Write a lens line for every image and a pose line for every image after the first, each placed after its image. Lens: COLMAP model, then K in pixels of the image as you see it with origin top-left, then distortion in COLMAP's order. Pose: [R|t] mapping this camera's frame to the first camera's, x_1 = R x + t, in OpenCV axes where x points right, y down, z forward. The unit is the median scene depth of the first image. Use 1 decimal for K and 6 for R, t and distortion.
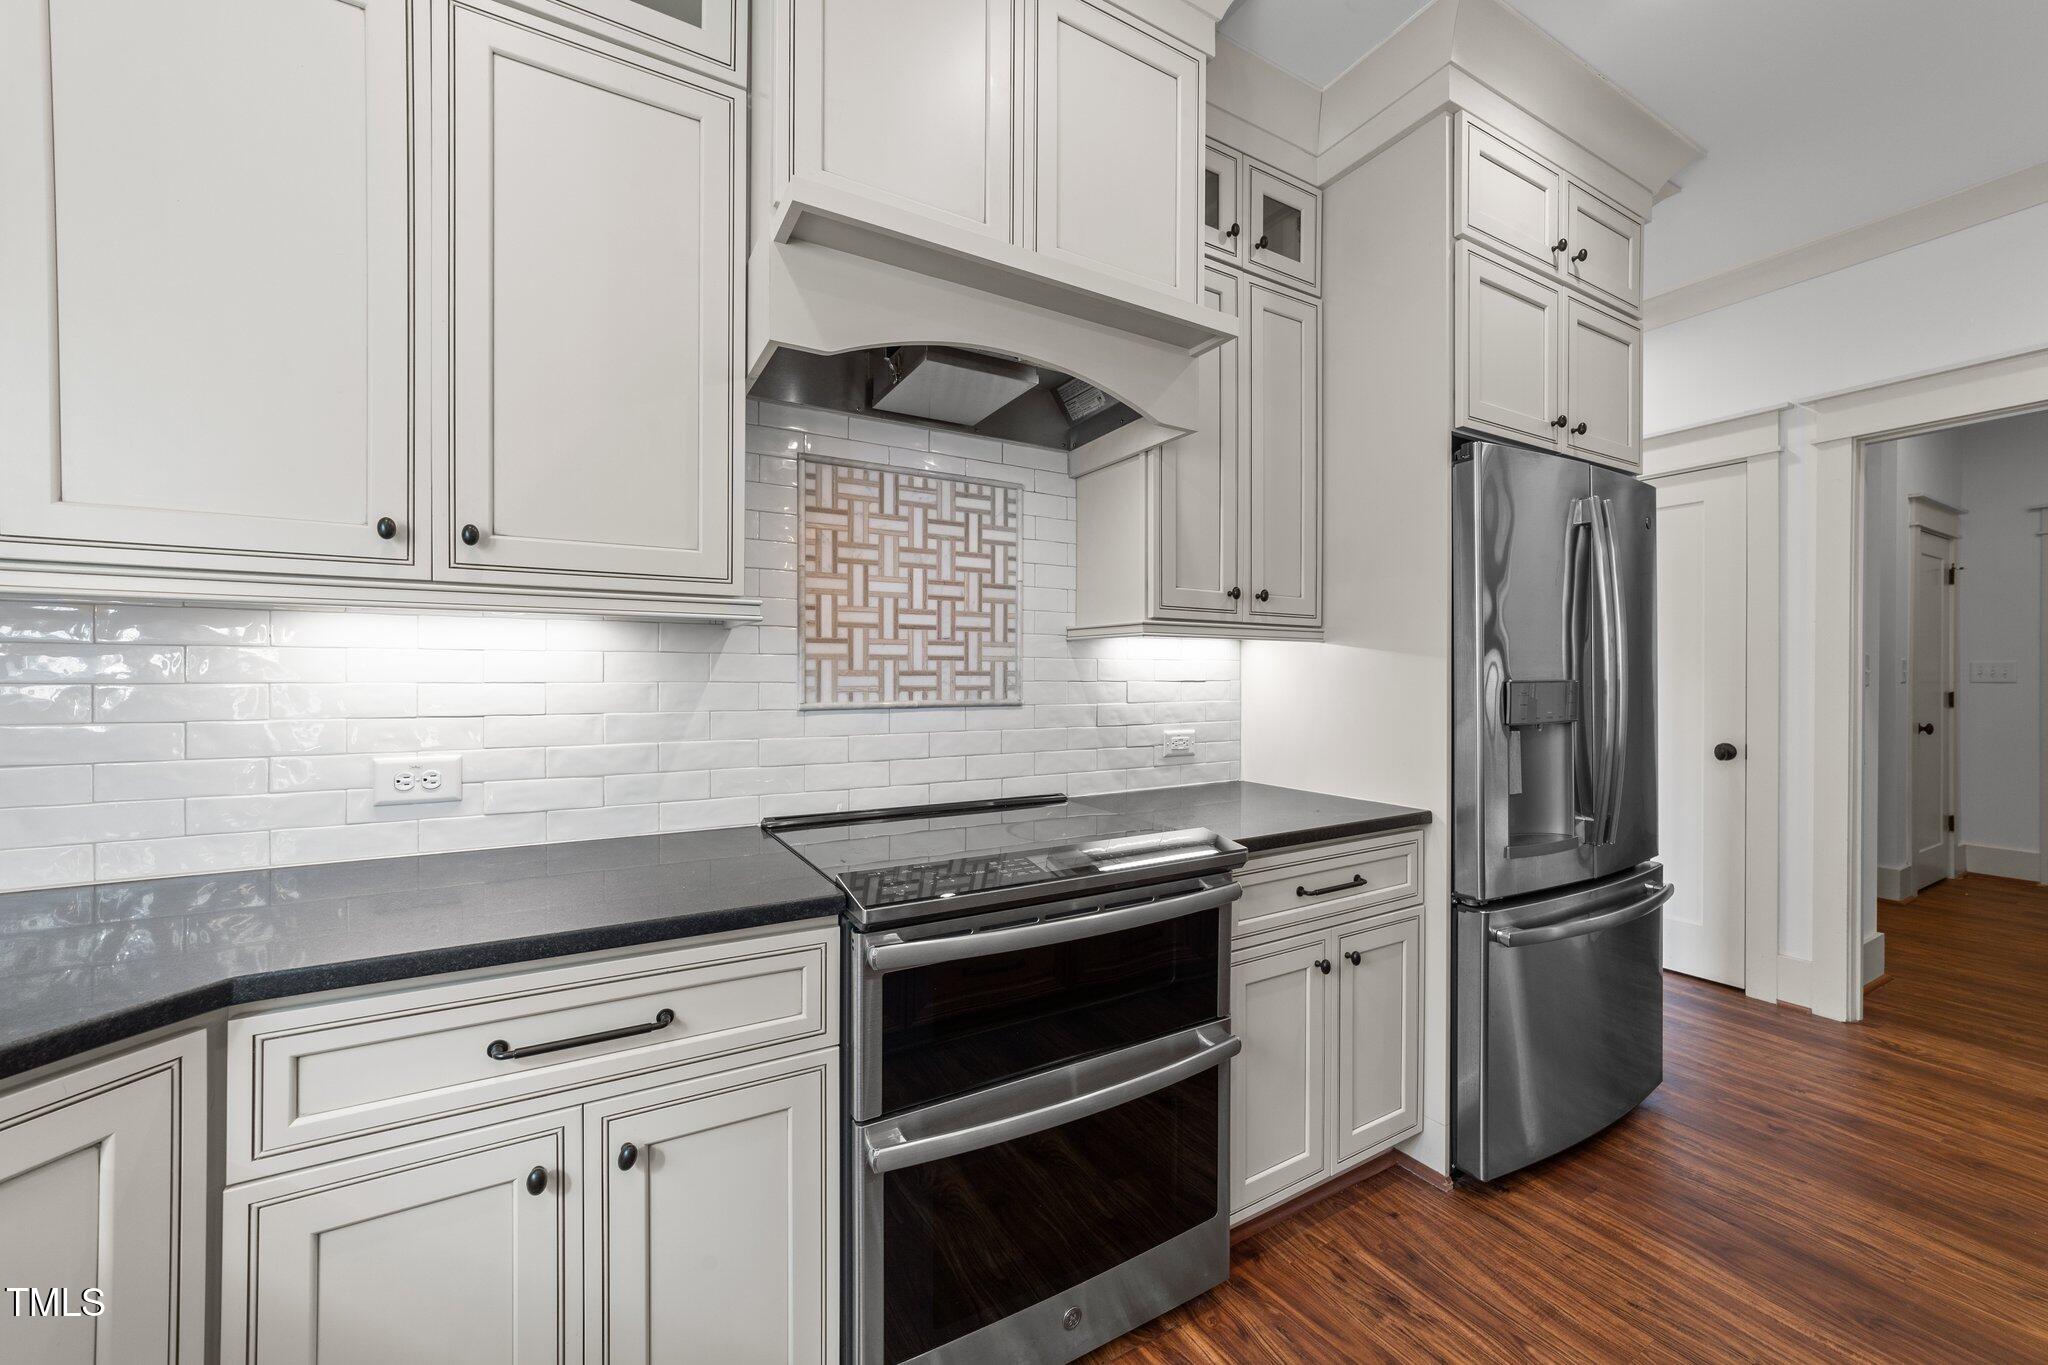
lens RADIAL K [[788.7, 0, 1027.2], [0, 788.7, 679.9], [0, 0, 1]] dist [-0.001305, 0.000309]
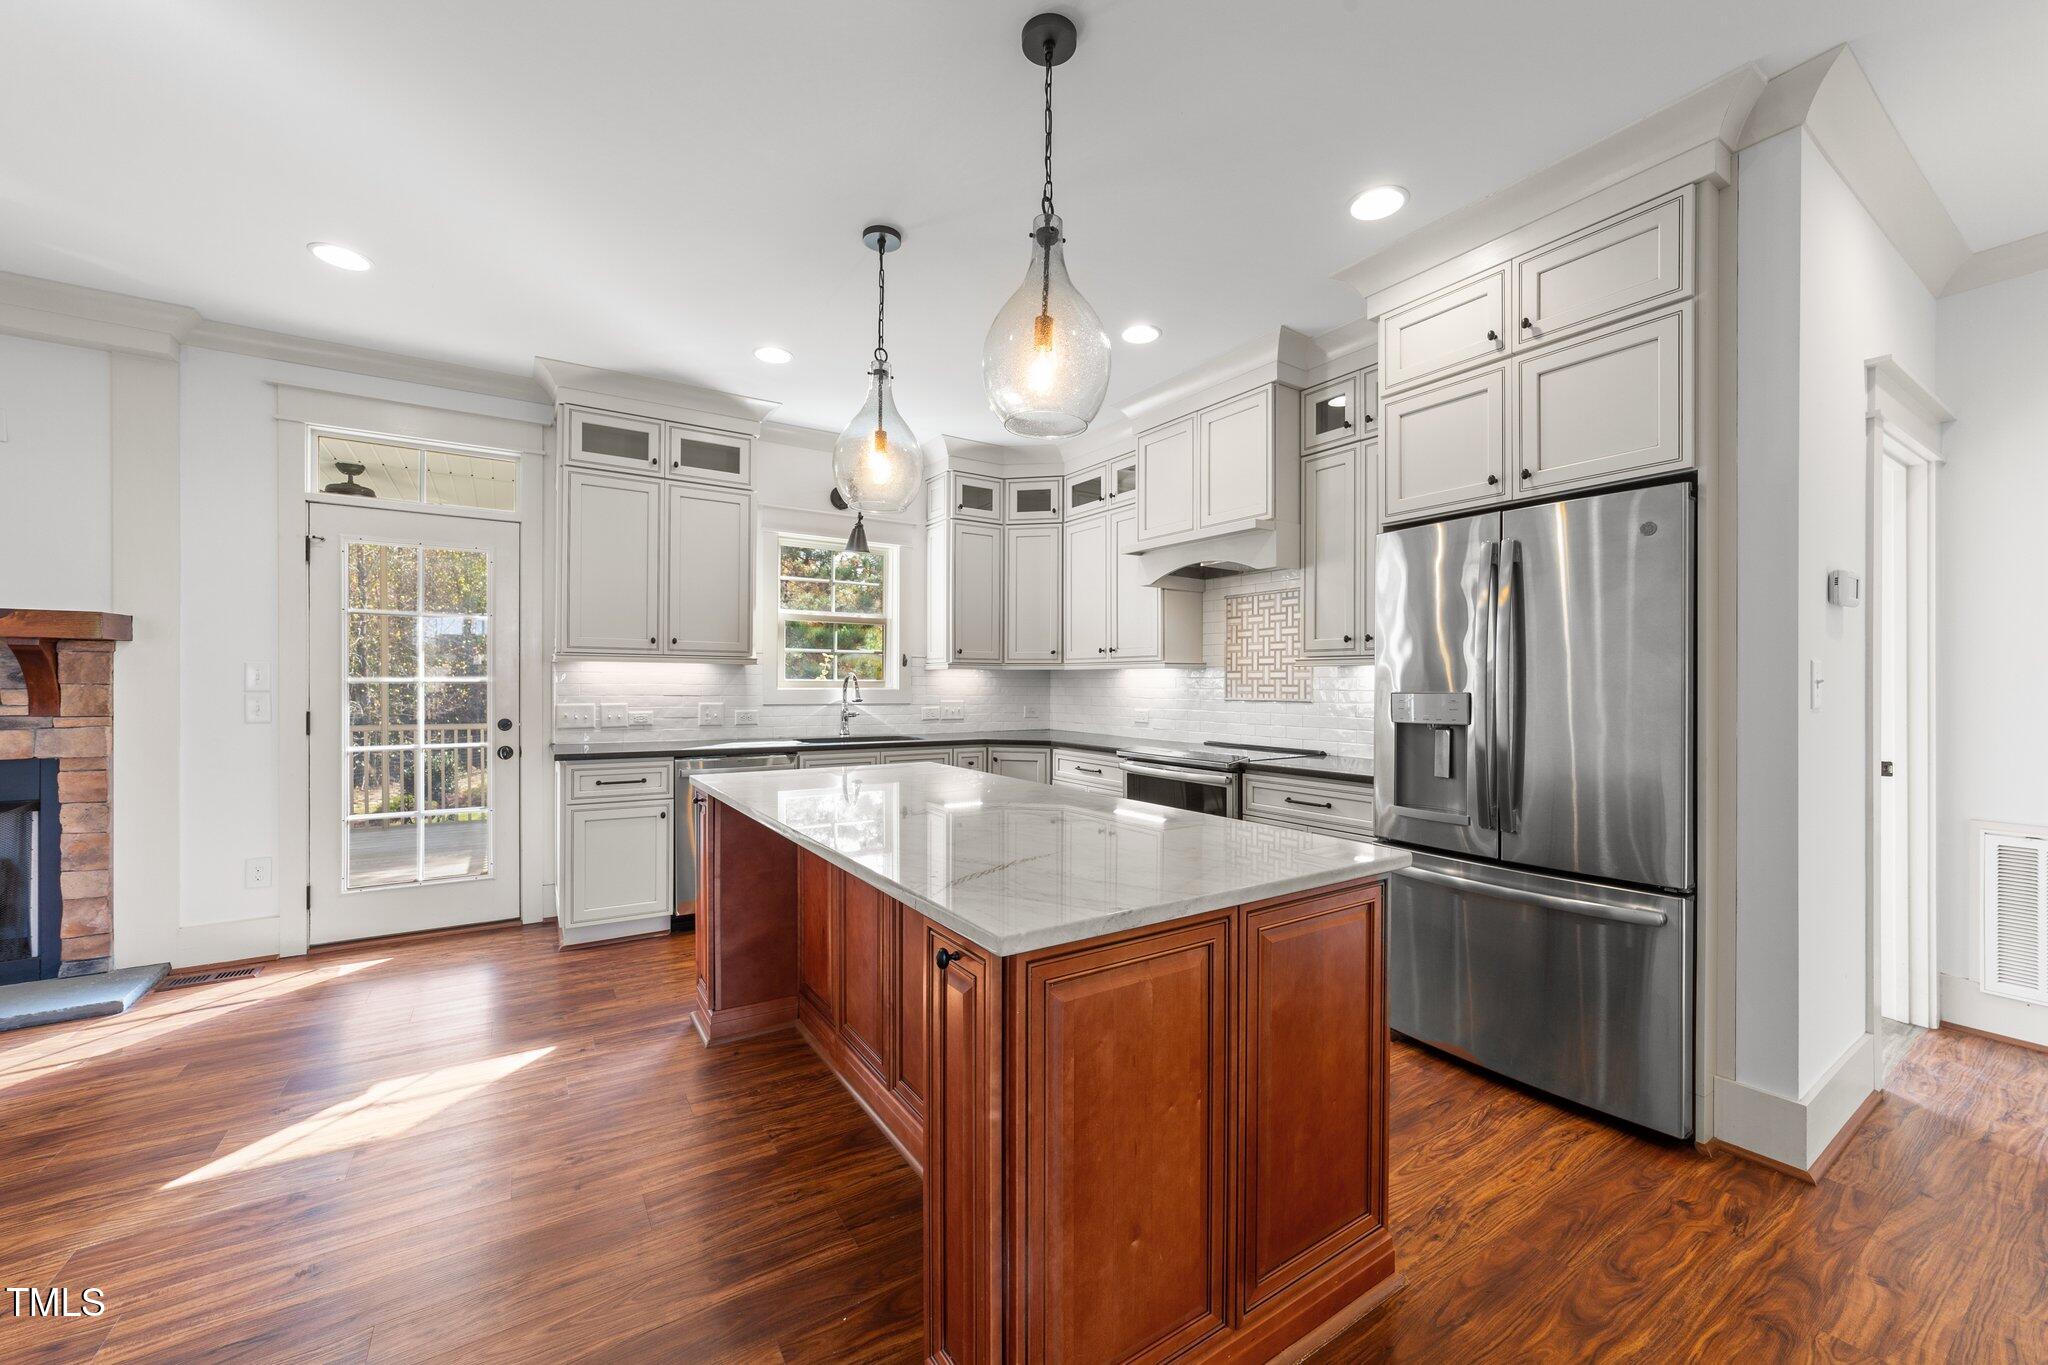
lens RADIAL K [[802.2, 0, 1024.0], [0, 802.2, 682.5], [0, 0, 1]] dist [-0.001025, 0.006015]
pose [[0.046840, 0.002127, -0.998900, 1.997717], [-0.002389, 0.999995, 0.002018, -0.019498], [0.998900, 0.002292, 0.046845, 0.228718]]
